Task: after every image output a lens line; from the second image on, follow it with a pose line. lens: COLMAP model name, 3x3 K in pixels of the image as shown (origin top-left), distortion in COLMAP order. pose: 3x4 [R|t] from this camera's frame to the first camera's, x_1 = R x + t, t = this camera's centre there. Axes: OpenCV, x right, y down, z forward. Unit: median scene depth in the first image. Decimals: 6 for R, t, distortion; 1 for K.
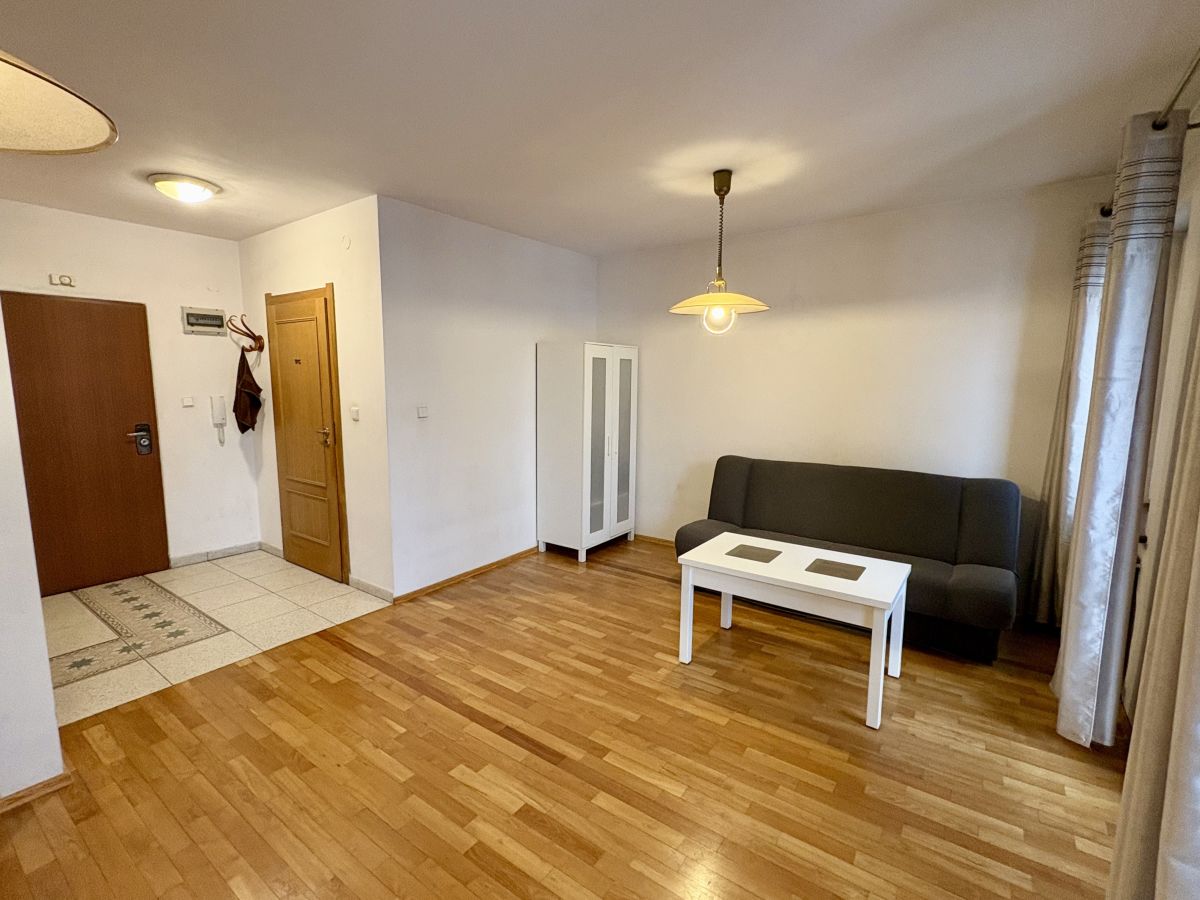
lens RADIAL K [[552.3, 0, 600.0], [0, 552.3, 450.0], [0, 0, 1]] dist [0.003754, -0.000896]
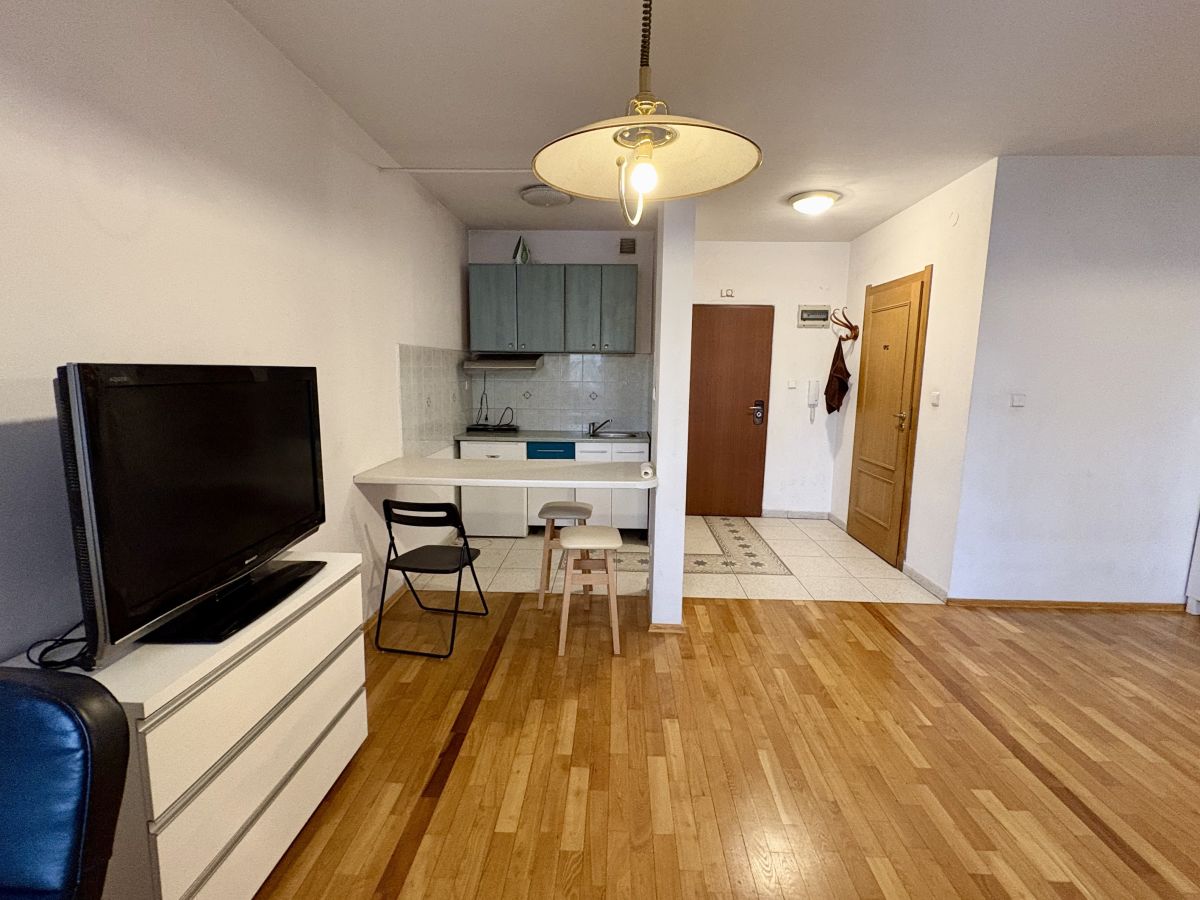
lens RADIAL K [[552.3, 0, 600.0], [0, 552.3, 450.0], [0, 0, 1]] dist [0.003754, -0.000896]
pose [[0.556529, 0.121706, -0.821866, 0.038213], [-0.117879, 0.990772, 0.066897, 0.030428], [0.822423, 0.059651, 0.565740, -0.022478]]
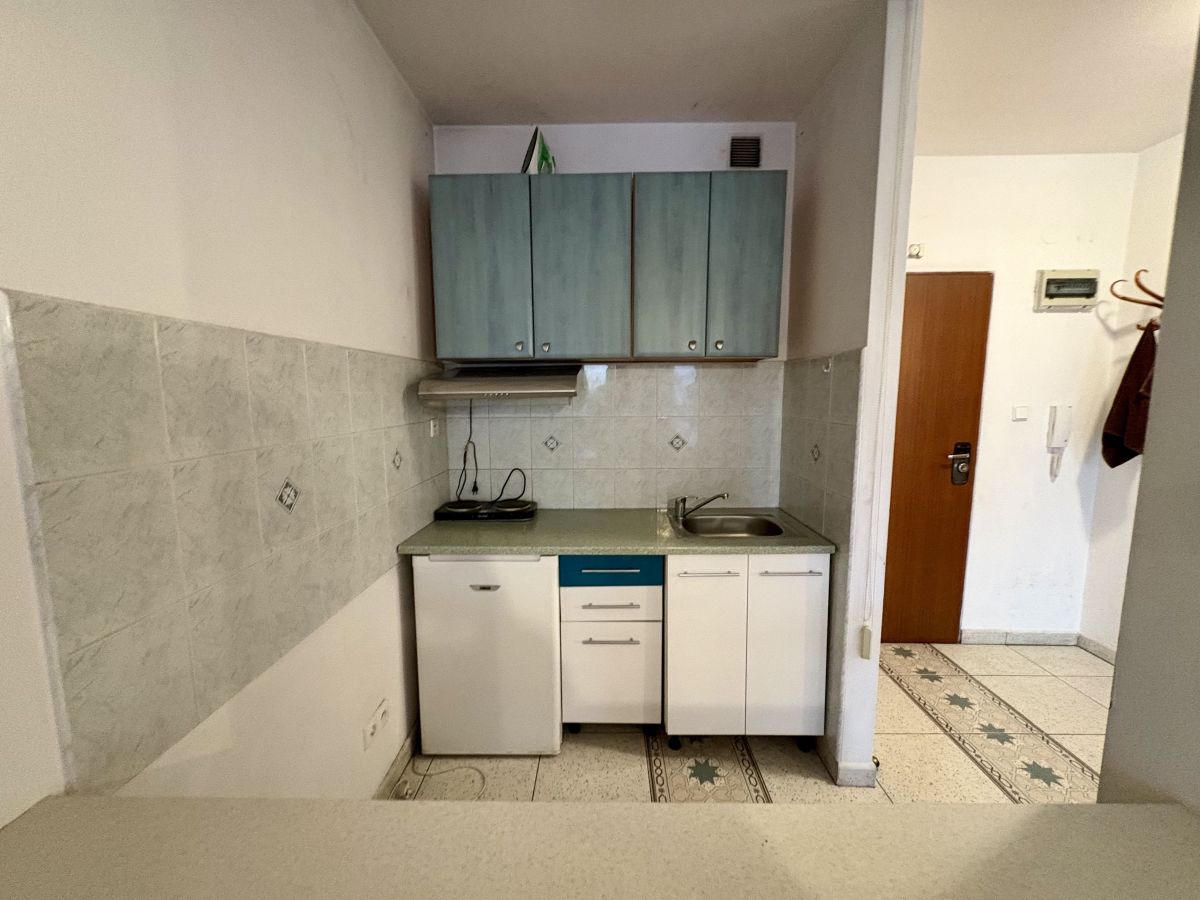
lens RADIAL K [[479.5, 0, 600.0], [0, 479.5, 450.0], [0, 0, 1]] dist [-0.000666, -0.000057]
pose [[0.574790, 0.090741, -0.813255, -0.727682], [-0.098908, 0.994250, 0.041029, -0.019646], [0.812302, 0.056855, 0.580460, 0.314309]]
